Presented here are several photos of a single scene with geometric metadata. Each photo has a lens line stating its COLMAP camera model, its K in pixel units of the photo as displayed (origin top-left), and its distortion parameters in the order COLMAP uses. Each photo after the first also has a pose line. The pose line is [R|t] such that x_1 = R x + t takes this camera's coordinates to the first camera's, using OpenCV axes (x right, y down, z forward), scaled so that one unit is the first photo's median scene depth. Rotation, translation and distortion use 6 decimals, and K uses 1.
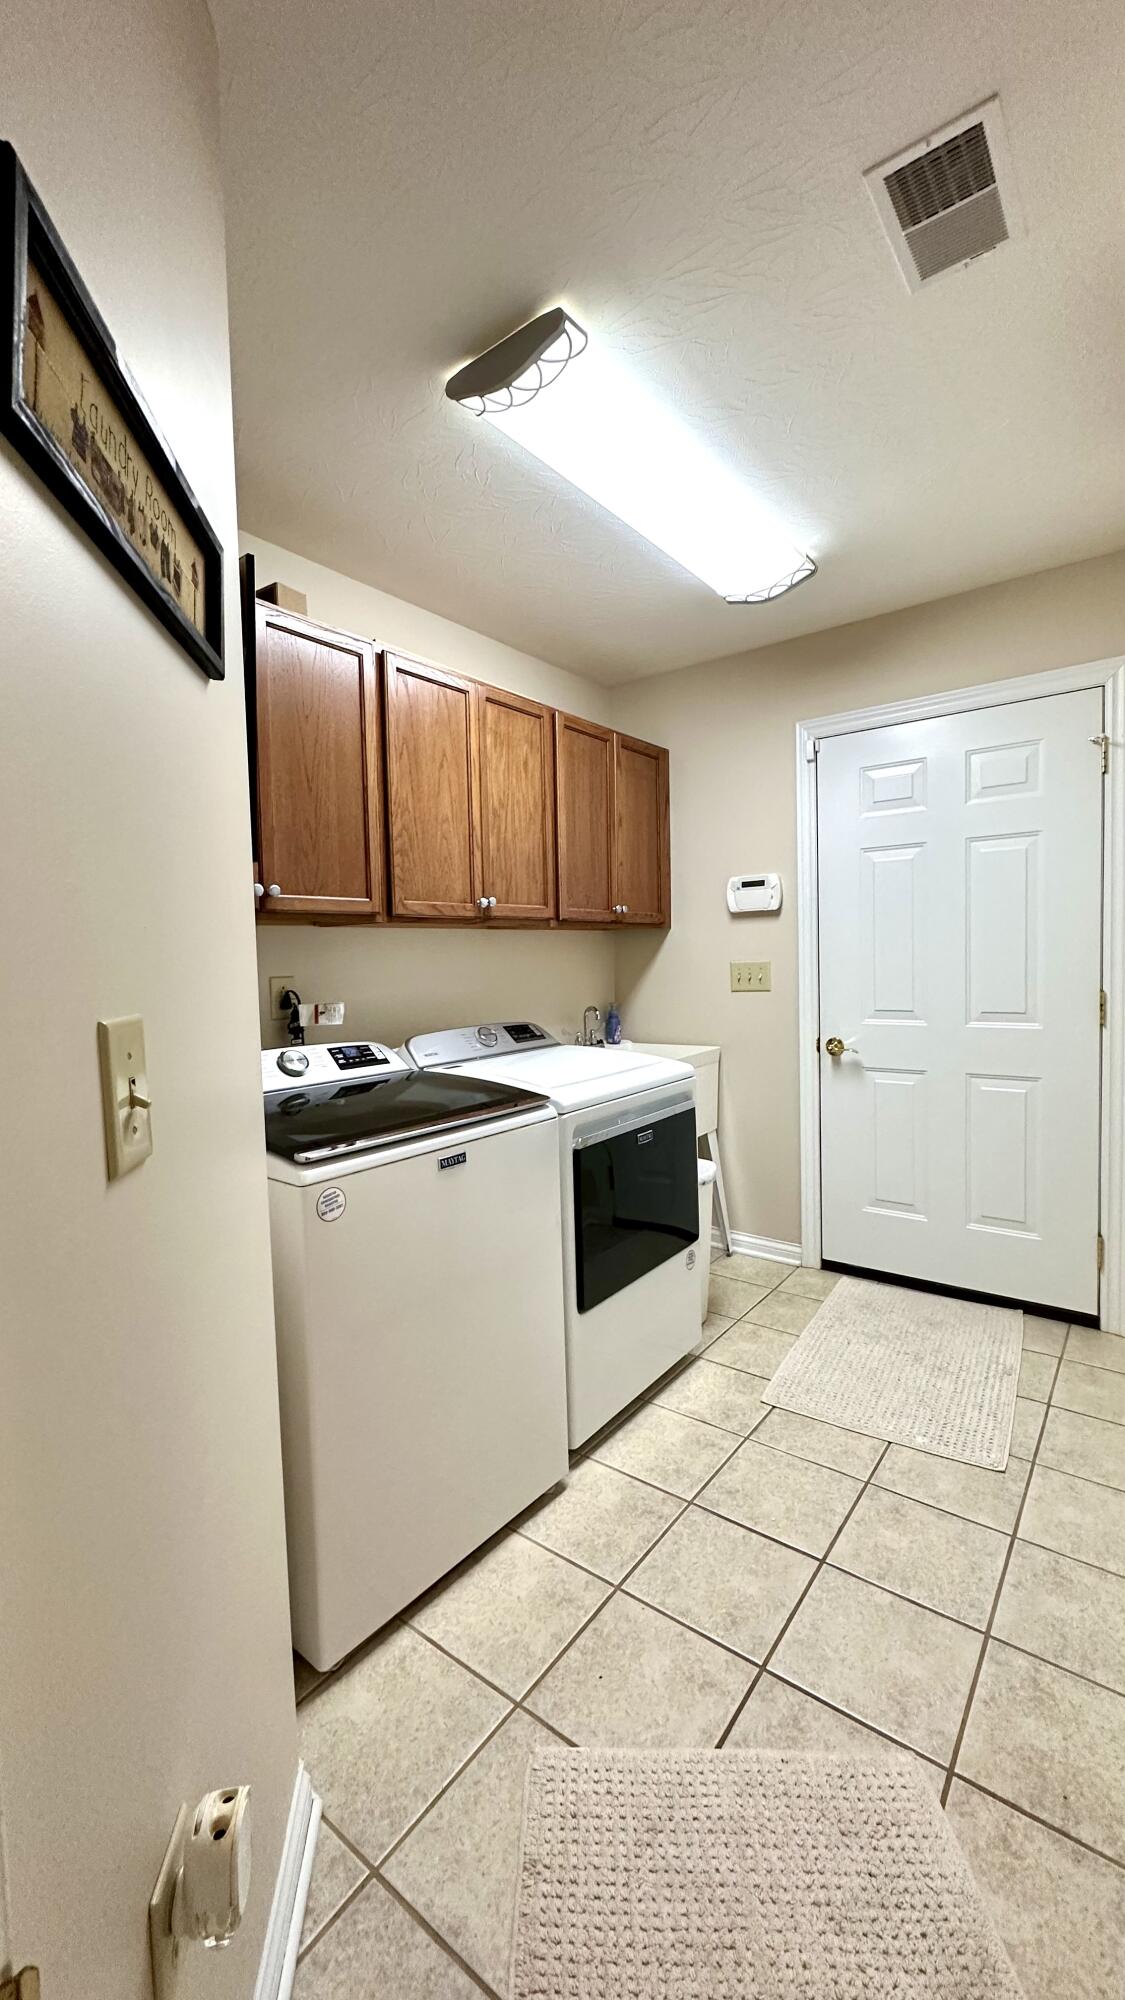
lens RADIAL K [[804.5, 0, 560.9], [0, 804.5, 998.2], [0, 0, 1]] dist [-0.001920, 0.000624]
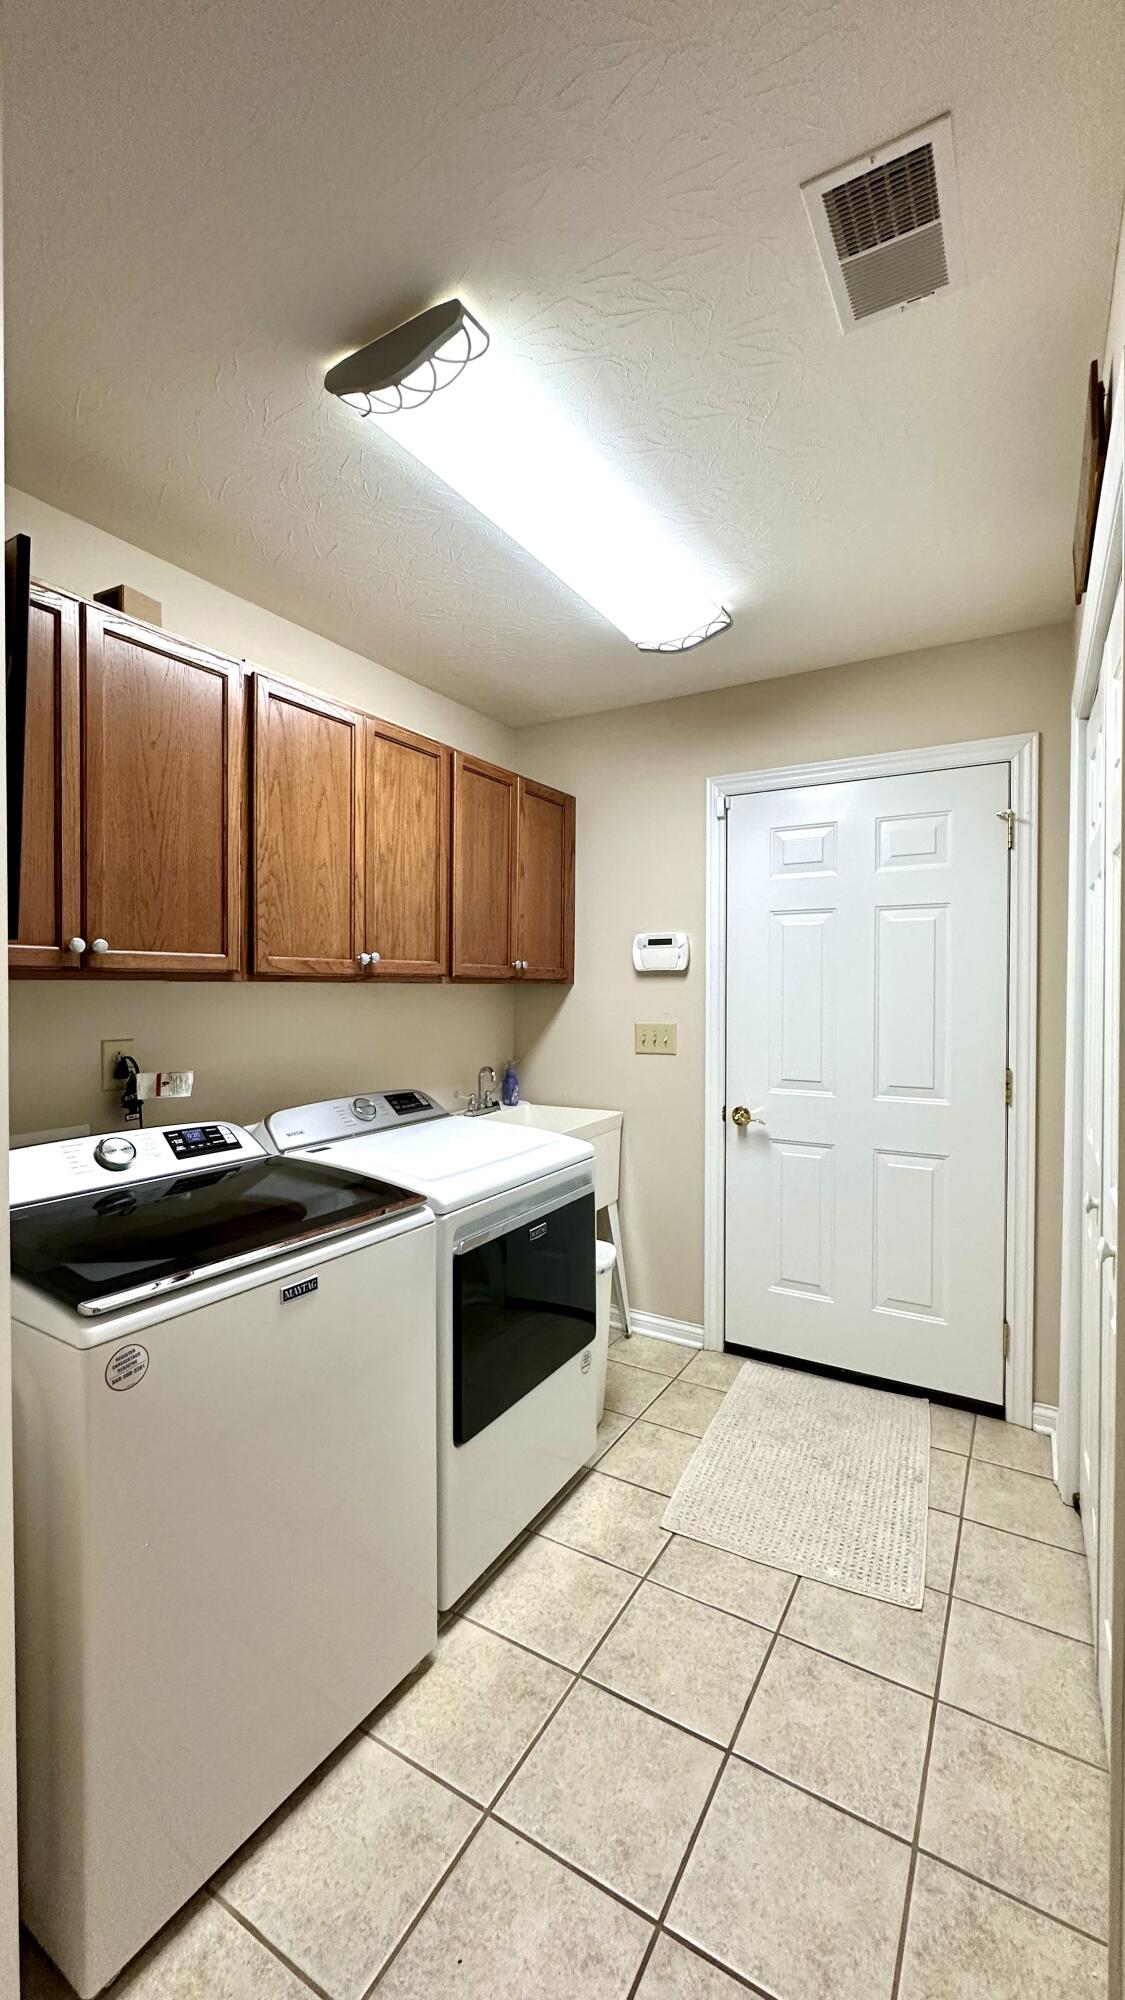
lens RADIAL K [[804.5, 0, 562.4], [0, 804.5, 997.7], [0, 0, 1]] dist [-0.001920, 0.000624]
pose [[0.992638, 0.027091, 0.118054, 0.020733], [-0.022261, 0.998868, -0.042048, -0.051897], [-0.119059, 0.039111, 0.992117, 0.110349]]
